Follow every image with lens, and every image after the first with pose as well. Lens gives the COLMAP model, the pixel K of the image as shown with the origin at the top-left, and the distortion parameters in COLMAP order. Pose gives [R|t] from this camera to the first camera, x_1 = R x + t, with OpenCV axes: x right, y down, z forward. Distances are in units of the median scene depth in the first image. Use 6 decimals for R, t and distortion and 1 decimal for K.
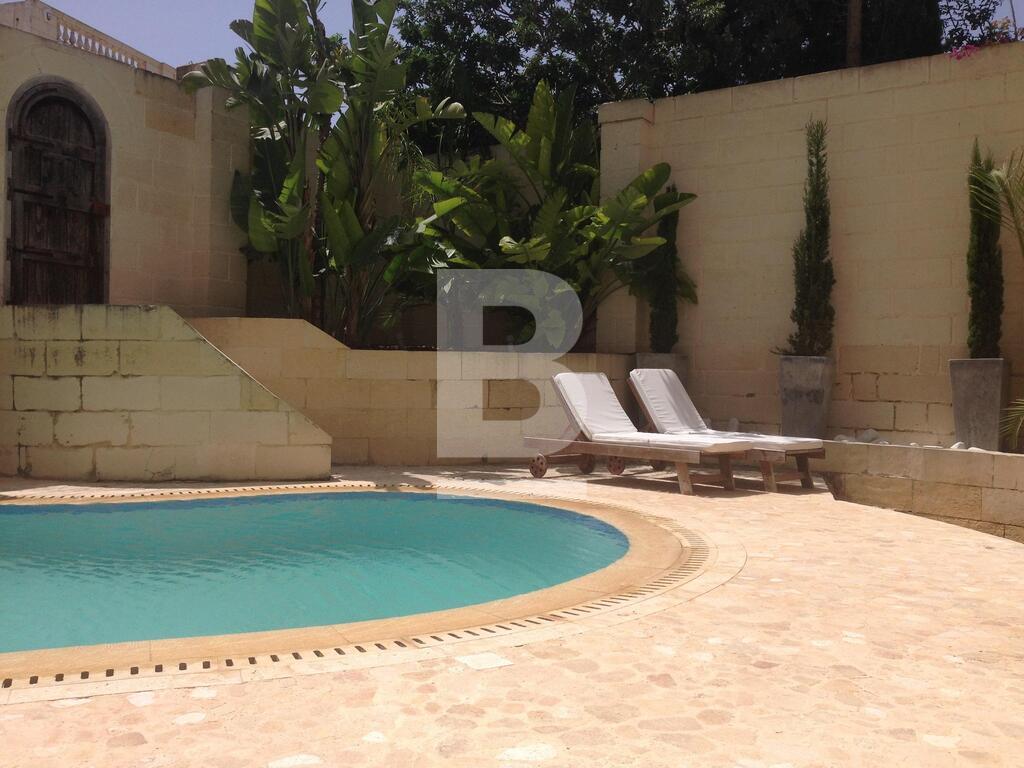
lens RADIAL K [[994.5, 0, 512.0], [0, 994.5, 384.0], [0, 0, 1]] dist [0.123169, -0.001846]
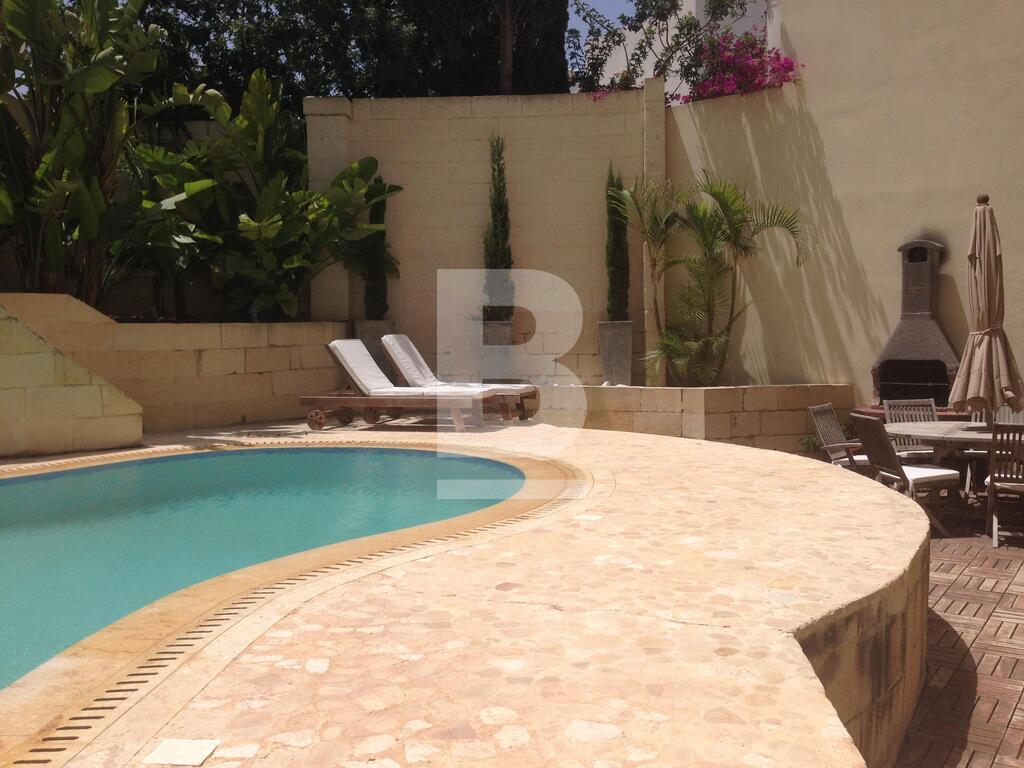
lens RADIAL K [[979.9, 0, 512.0], [0, 979.9, 384.0], [0, 0, 1]] dist [0.170589, -0.003691]
pose [[0.881919, -0.051770, 0.468550, -0.295073], [0.029710, 0.998080, 0.054356, -0.015872], [-0.470464, -0.034017, 0.881763, -0.123233]]
